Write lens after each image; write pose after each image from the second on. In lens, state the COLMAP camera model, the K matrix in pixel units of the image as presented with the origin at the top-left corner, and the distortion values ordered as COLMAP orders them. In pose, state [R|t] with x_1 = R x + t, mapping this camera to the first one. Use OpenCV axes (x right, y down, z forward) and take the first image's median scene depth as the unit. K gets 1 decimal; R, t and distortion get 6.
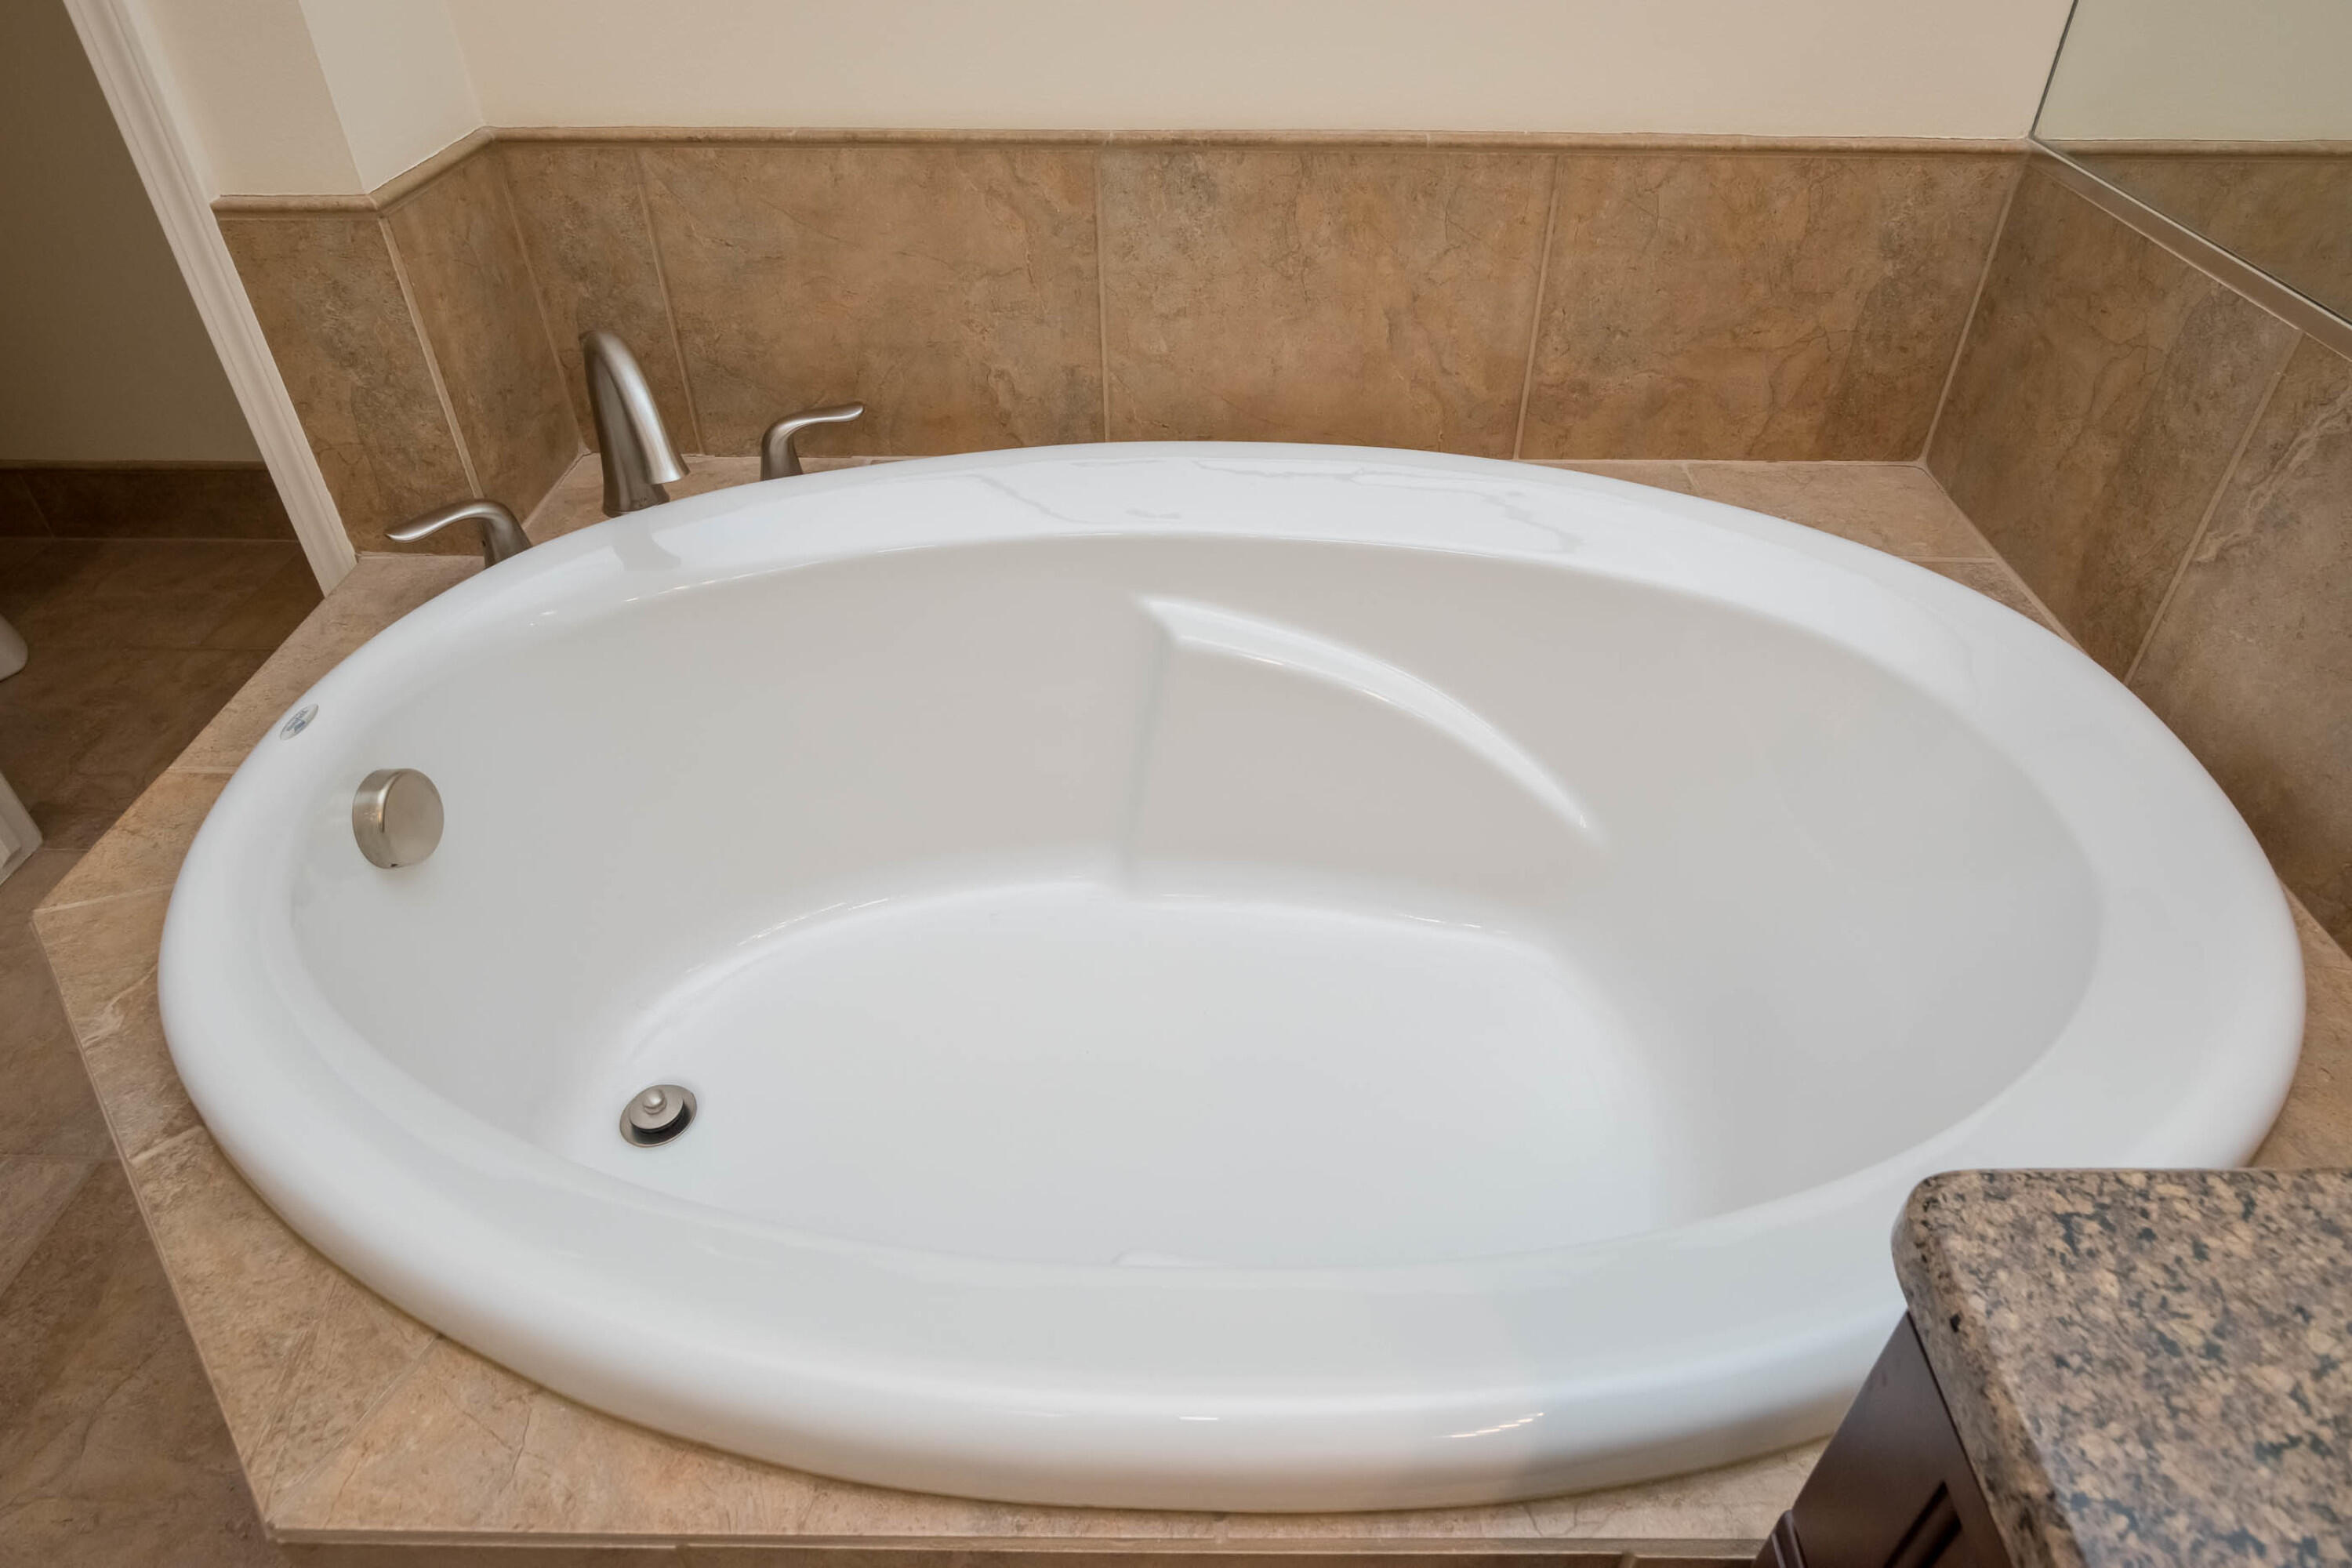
lens RADIAL K [[1314.5, 0, 1187.3], [0, 1314.5, 624.4], [0, 0, 1]] dist [-0.018094, 0.001196]
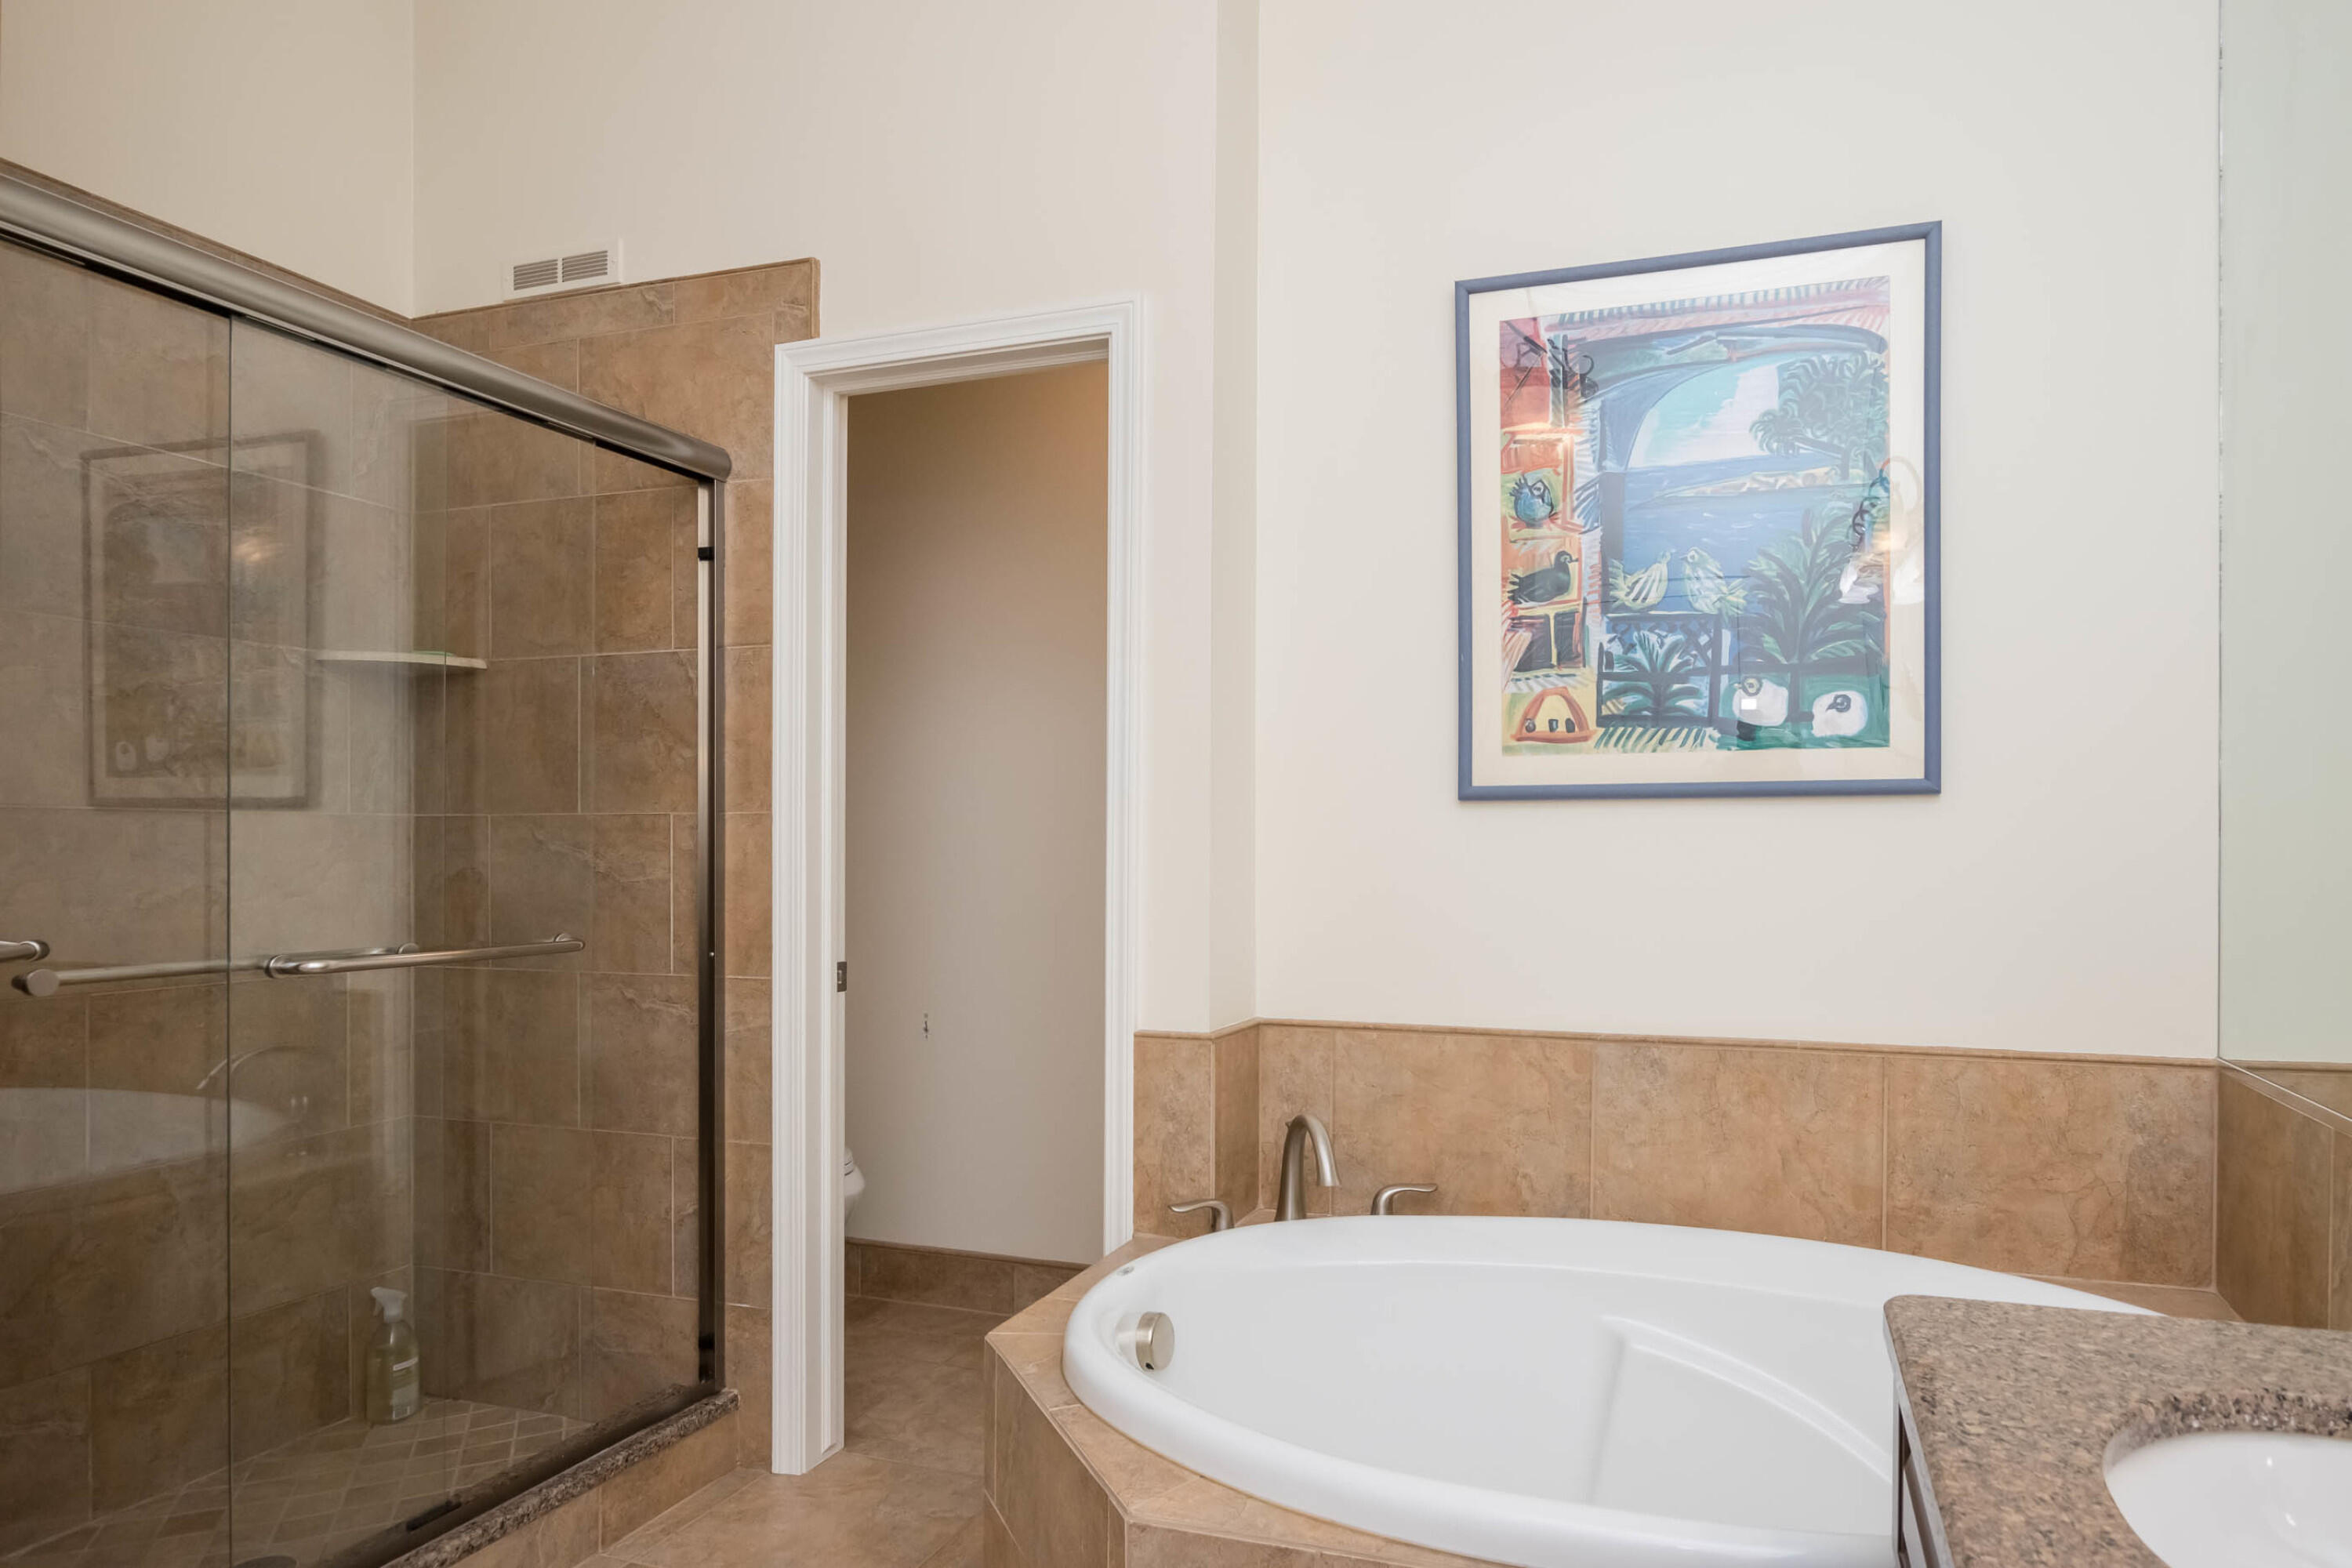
lens RADIAL K [[1716.9, 0, 1079.4], [0, 1716.9, 897.9], [0, 0, 1]] dist [-0.025586, 0.007649]
pose [[0.923838, 0.008764, -0.382684, 0.160575], [-0.226349, 0.818732, -0.527679, 0.795933], [0.308691, 0.574110, 0.758359, -0.997066]]
